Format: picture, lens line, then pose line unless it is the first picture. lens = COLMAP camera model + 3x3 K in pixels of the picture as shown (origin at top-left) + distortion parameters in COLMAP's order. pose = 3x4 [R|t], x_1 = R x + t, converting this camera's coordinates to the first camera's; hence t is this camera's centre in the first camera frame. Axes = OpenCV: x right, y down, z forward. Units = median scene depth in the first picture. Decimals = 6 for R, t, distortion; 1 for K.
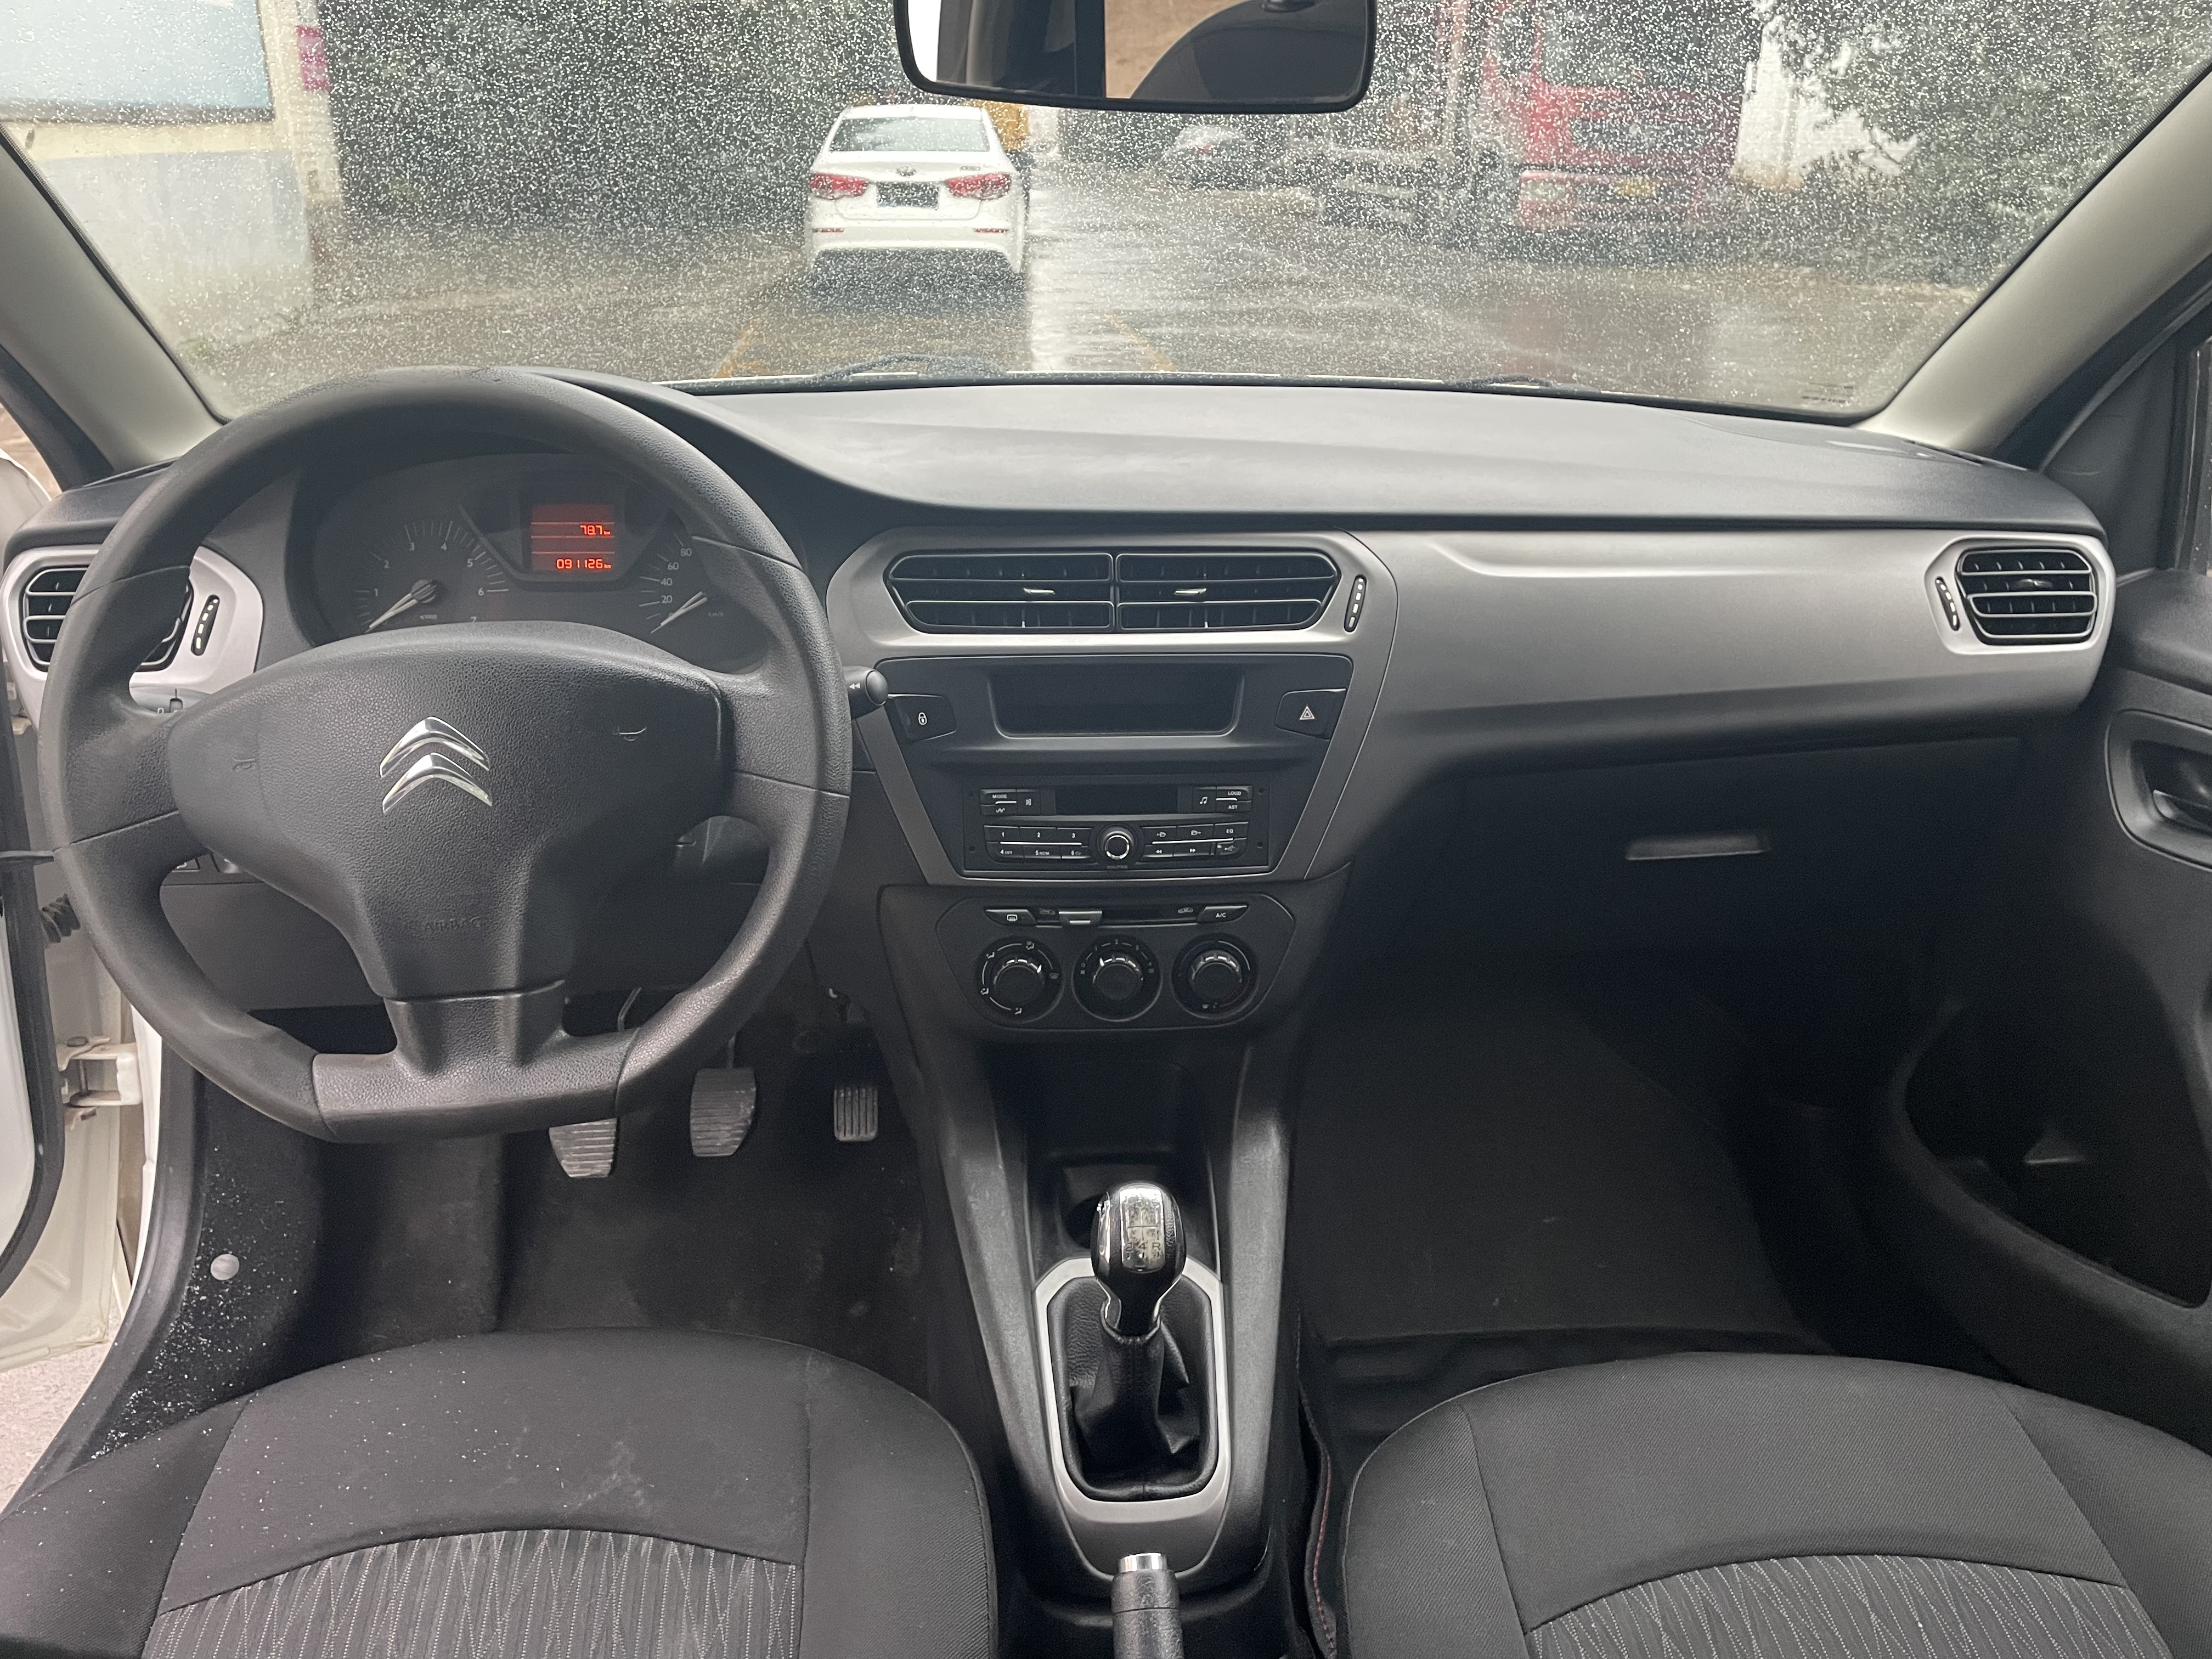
lens RADIAL K [[1655.0, 0, 1109.7], [0, 1655.0, 822.9], [0, 0, 1]] dist [0.103665, -0.128430]
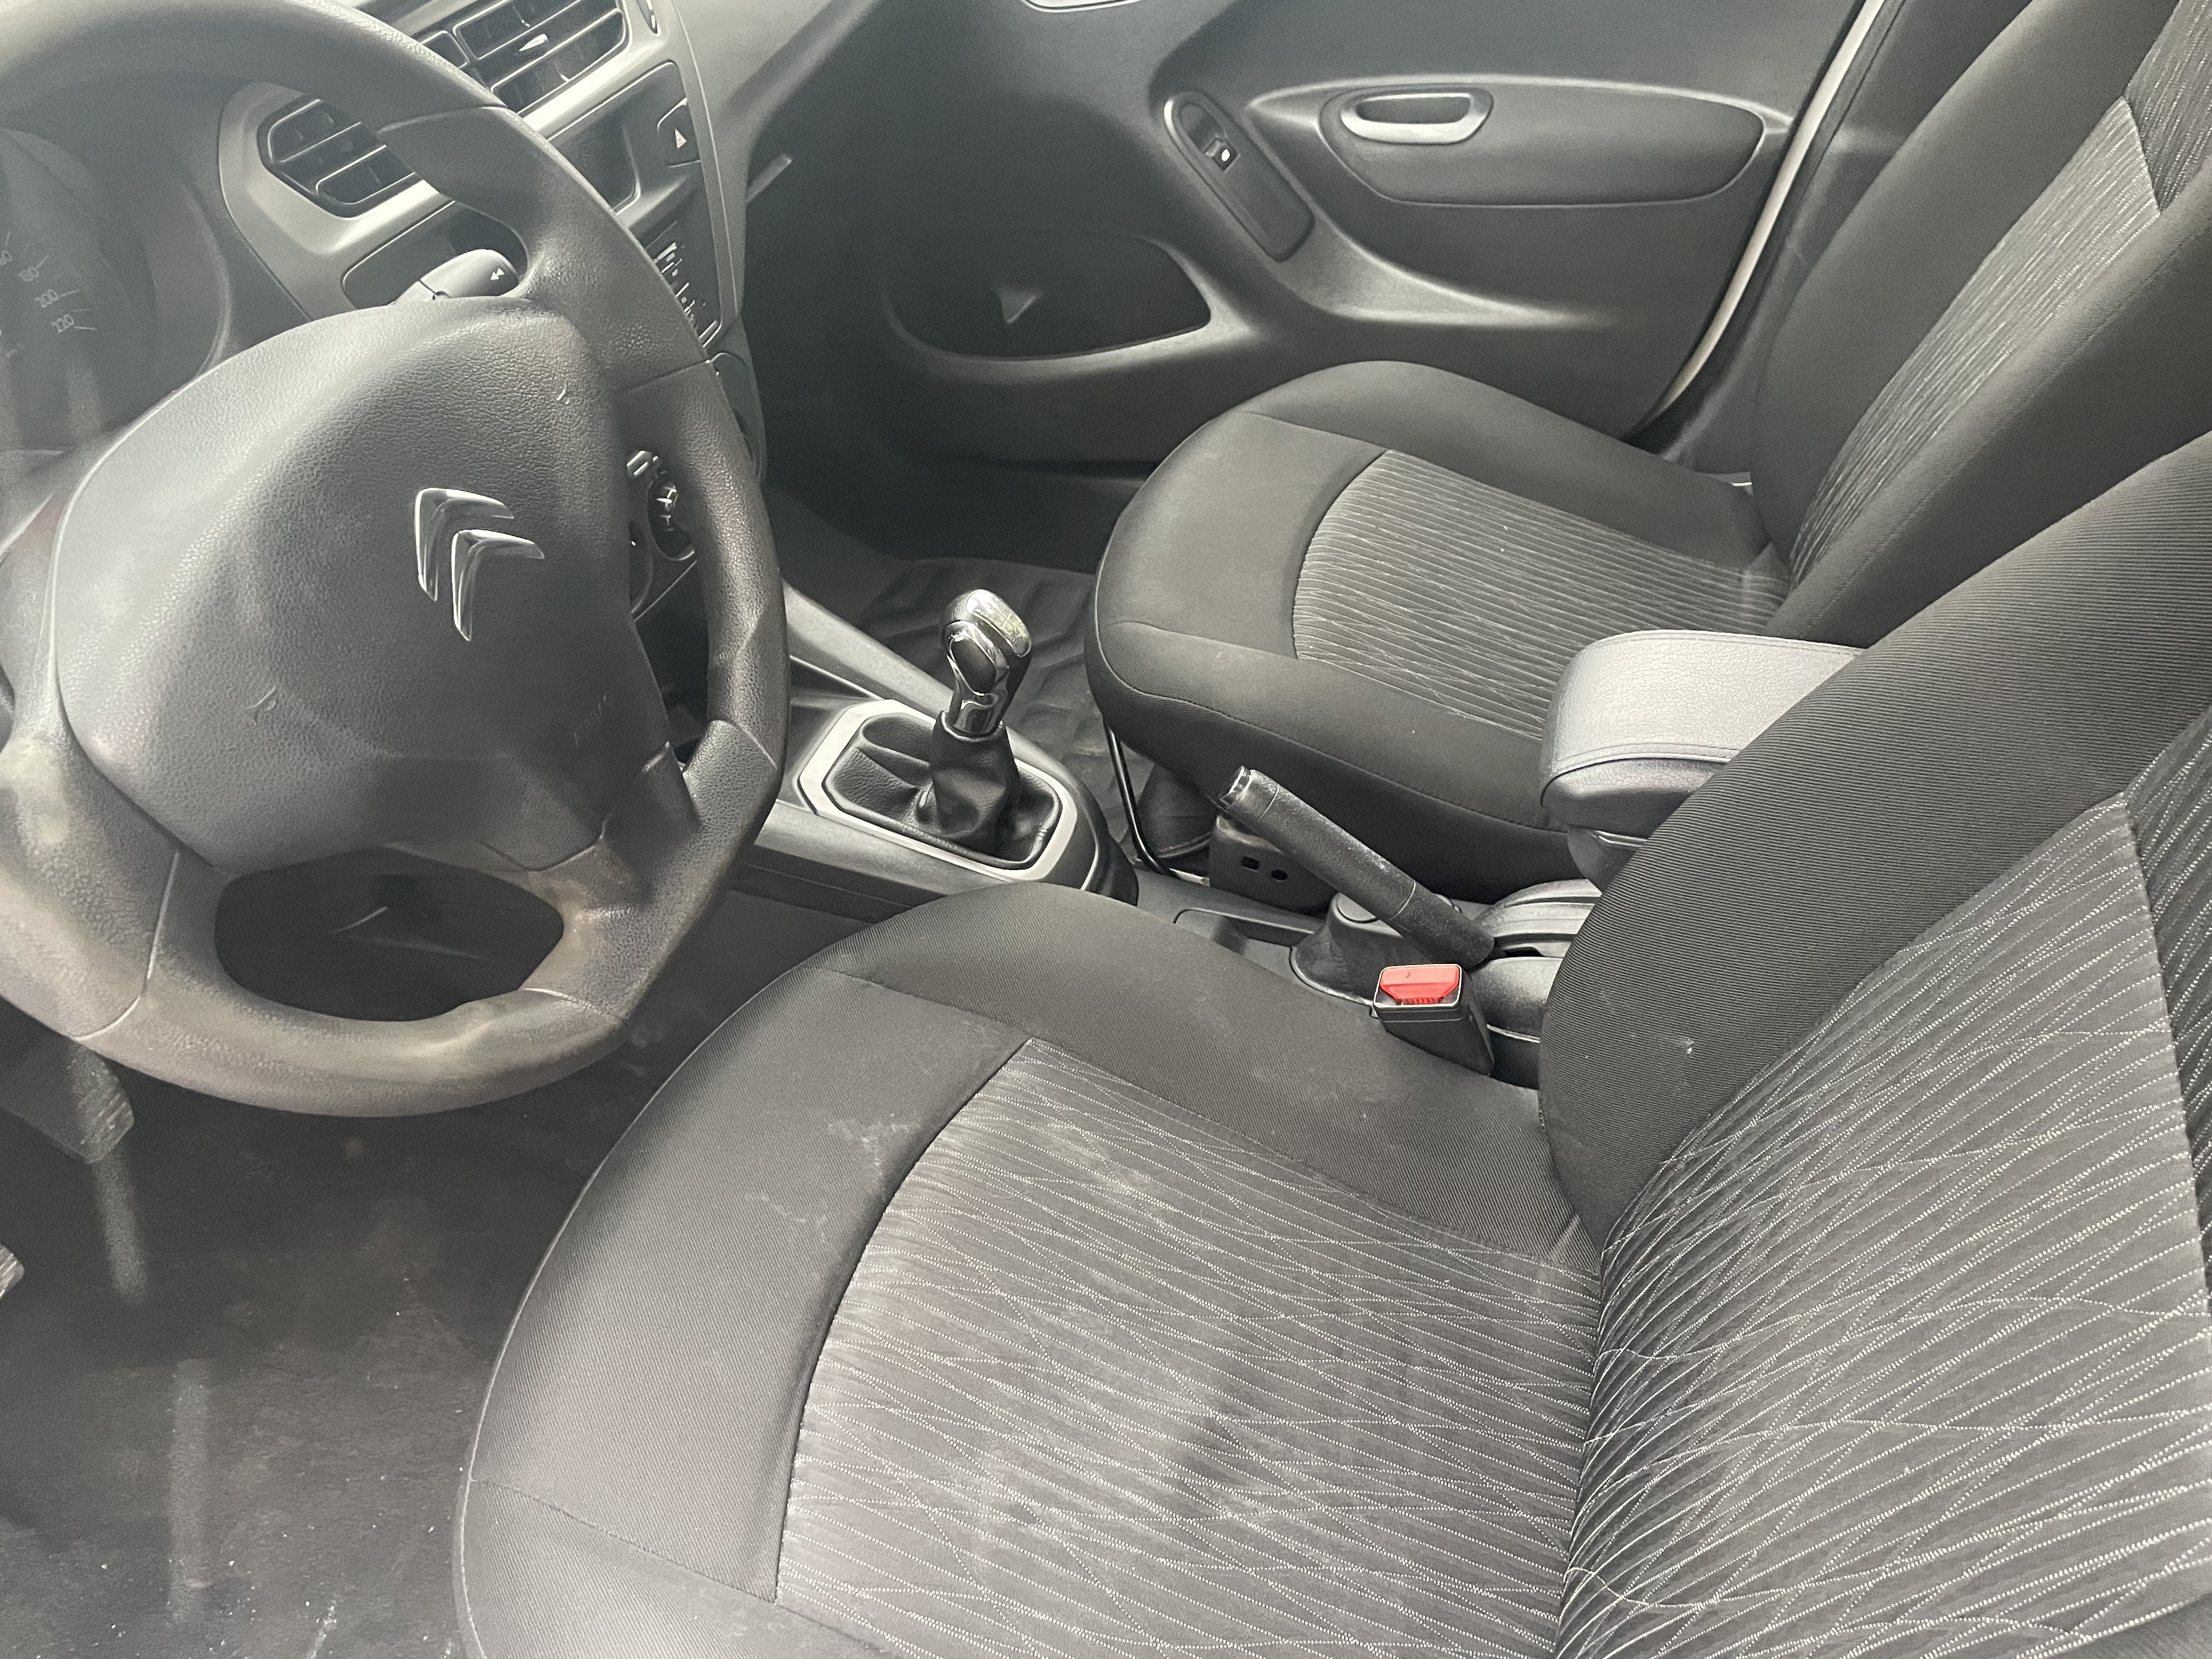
lens RADIAL K [[1655.0, 0, 1109.7], [0, 1655.0, 822.9], [0, 0, 1]] dist [0.103665, -0.128430]
pose [[0.410372, -0.642011, 0.647624, -0.648082], [0.405939, 0.764542, 0.500689, -0.149230], [-0.816583, 0.057427, 0.574364, 0.287460]]
